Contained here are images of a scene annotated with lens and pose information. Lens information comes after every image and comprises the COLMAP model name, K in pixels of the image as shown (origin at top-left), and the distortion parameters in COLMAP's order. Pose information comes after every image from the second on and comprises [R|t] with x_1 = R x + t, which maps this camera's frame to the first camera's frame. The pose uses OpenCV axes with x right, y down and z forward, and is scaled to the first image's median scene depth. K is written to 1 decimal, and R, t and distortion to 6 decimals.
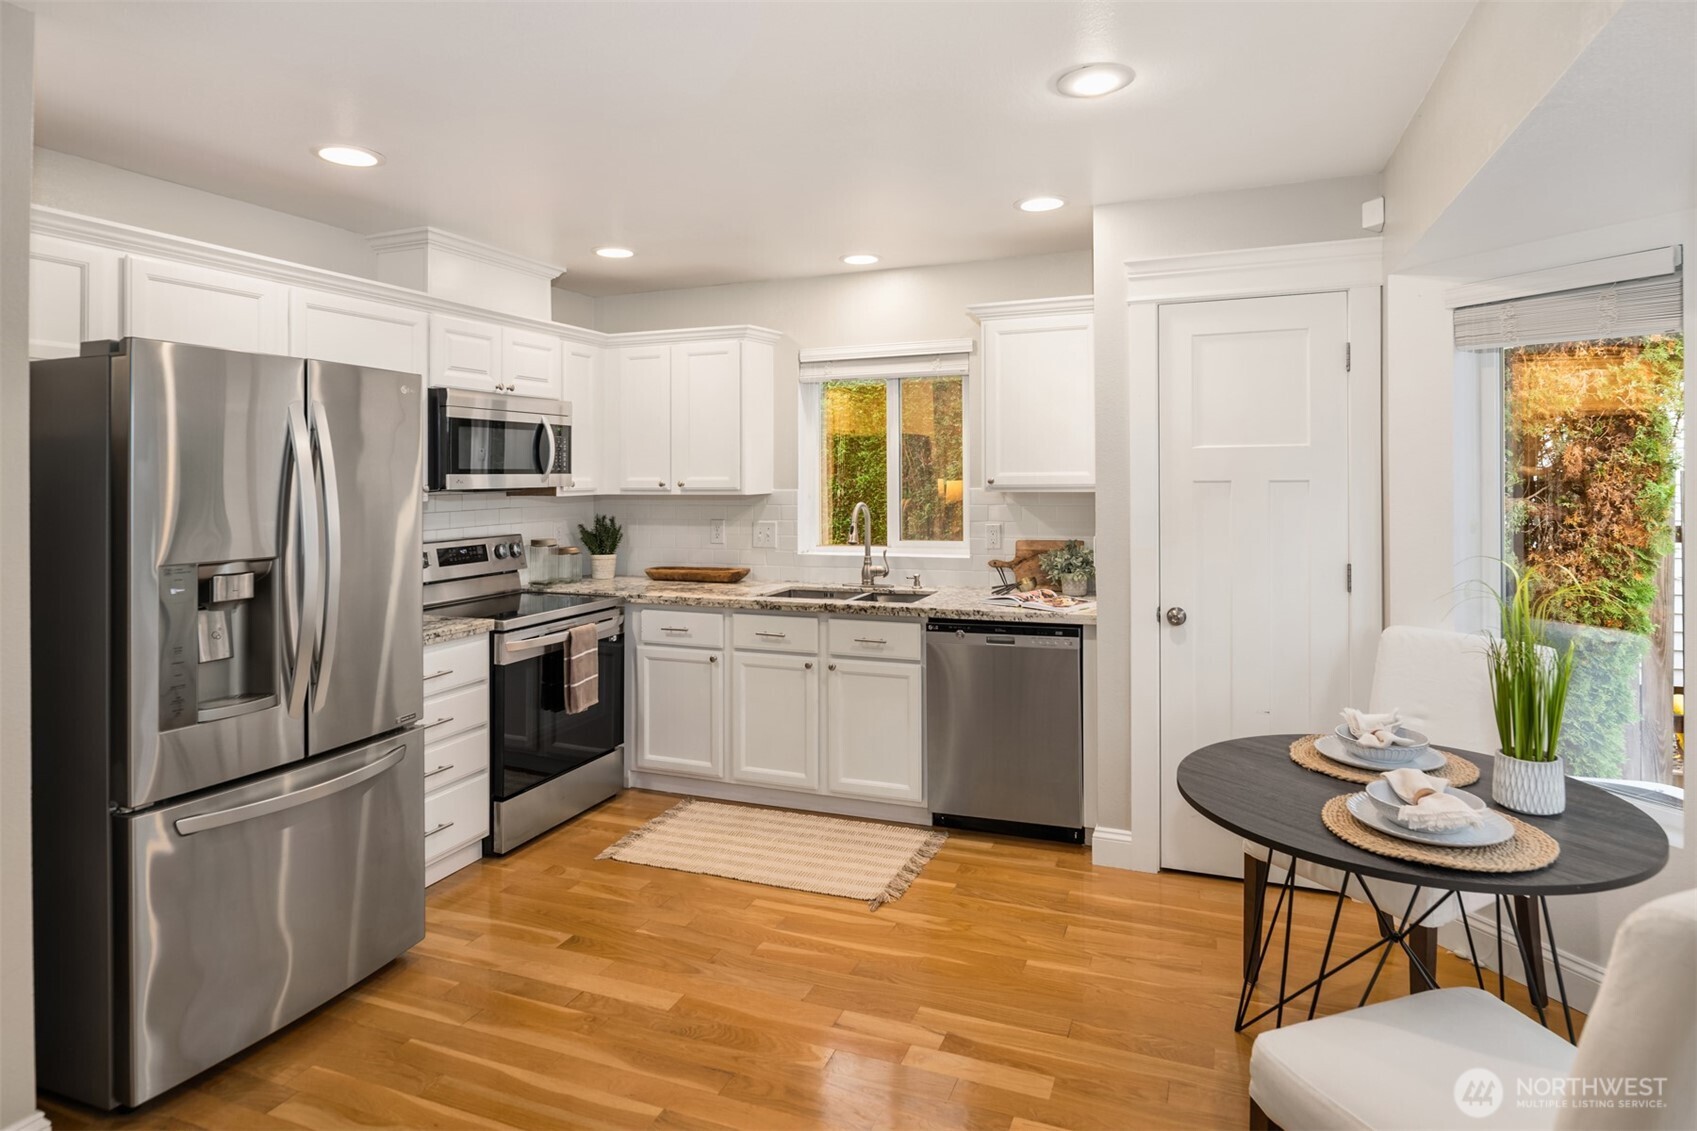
lens RADIAL K [[908.4, 0, 841.9], [0, 908.4, 483.0], [0, 0, 1]] dist [-0.002518, -0.000263]
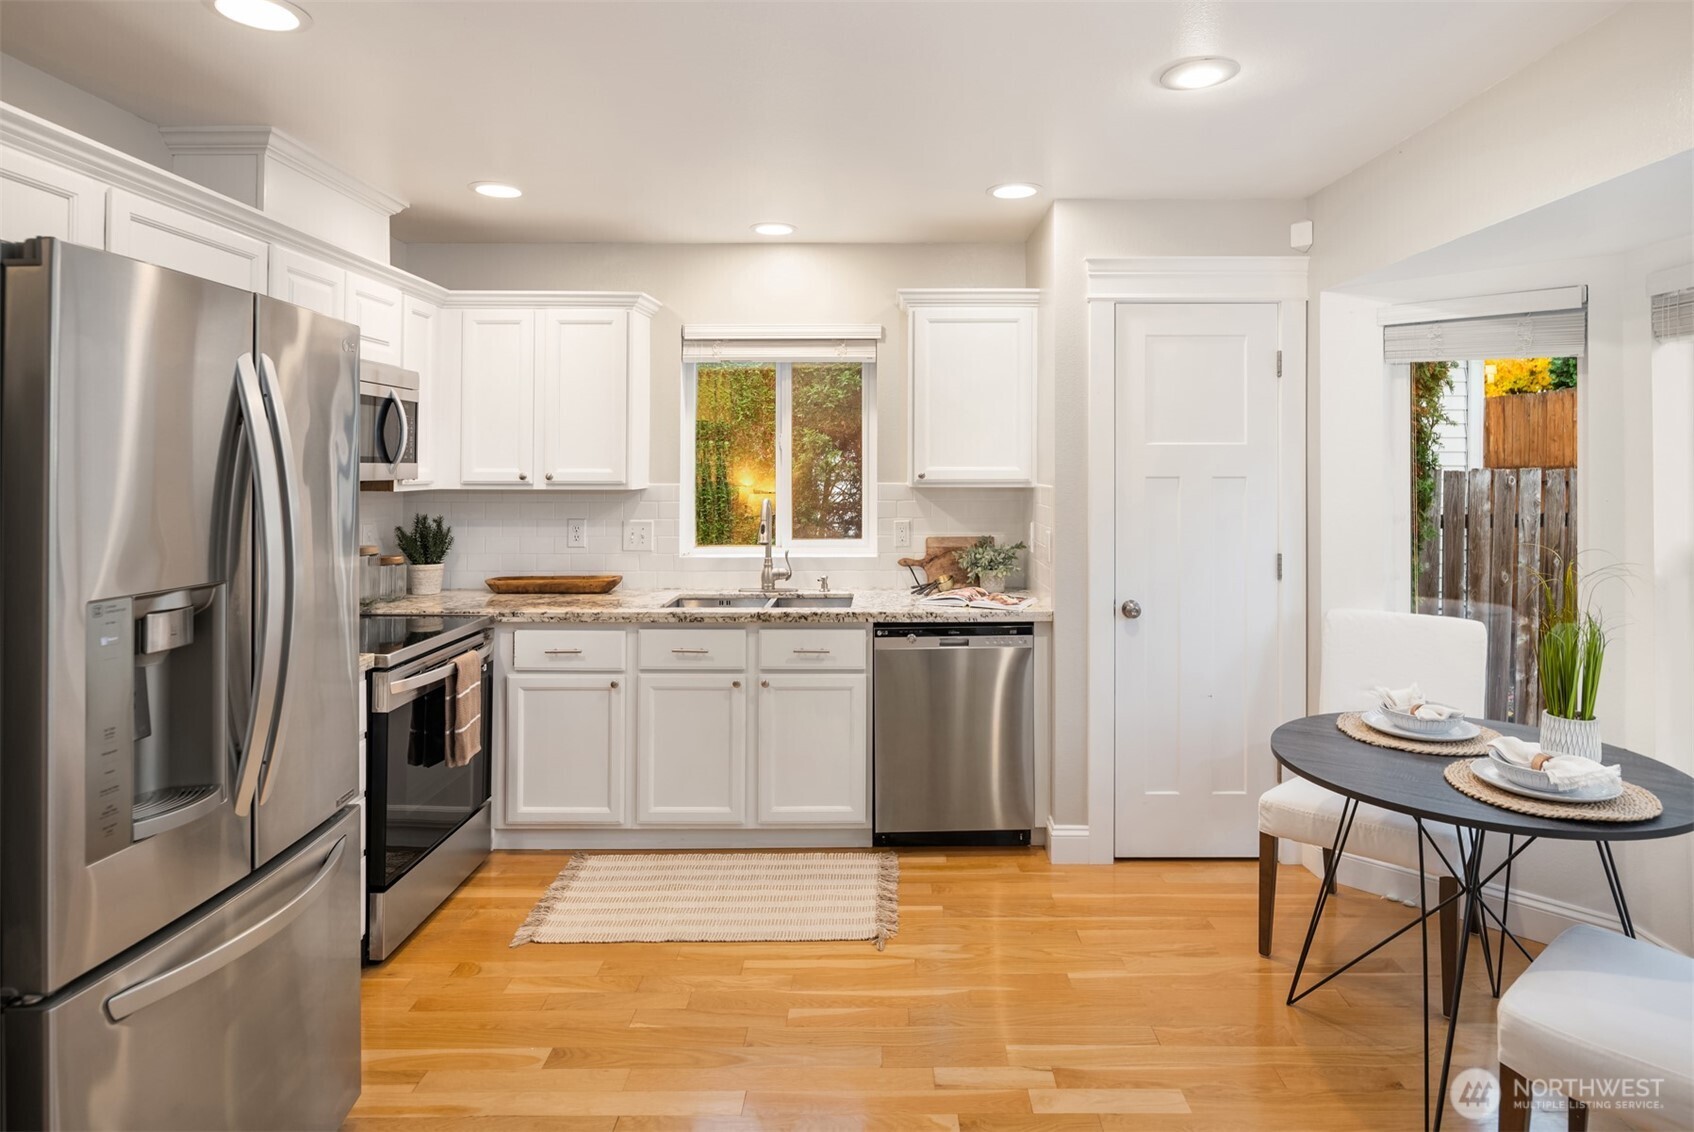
lens RADIAL K [[946.3, 0, 850.6], [0, 946.3, 471.8], [0, 0, 1]] dist [-0.002445, -0.000771]
pose [[0.932028, 0.007477, 0.362310, -0.276434], [-0.005315, 0.999962, -0.006965, 0.001237], [-0.362348, 0.004566, 0.932032, 0.106925]]
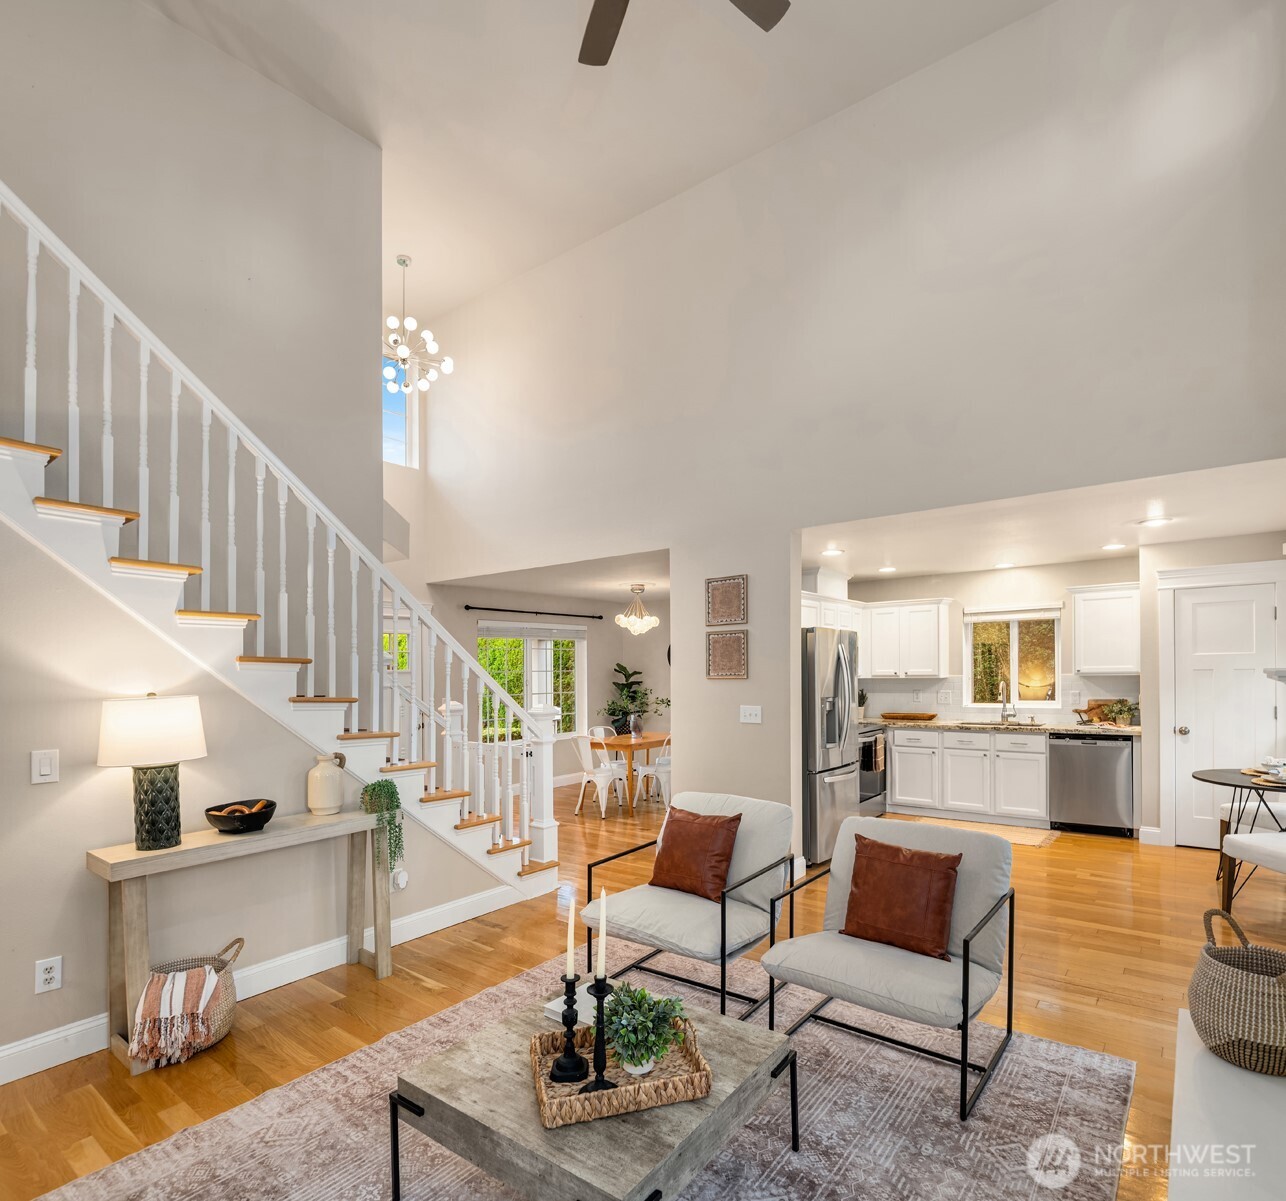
lens RADIAL K [[704.7, 0, 642.3], [0, 704.7, 676.0], [0, 0, 1]] dist [0.001652, -0.001249]
pose [[0.962847, -0.003069, -0.270028, -0.385252], [0.002667, 0.999995, -0.001856, 0.011985], [0.270033, 0.001067, 0.962851, -0.887220]]
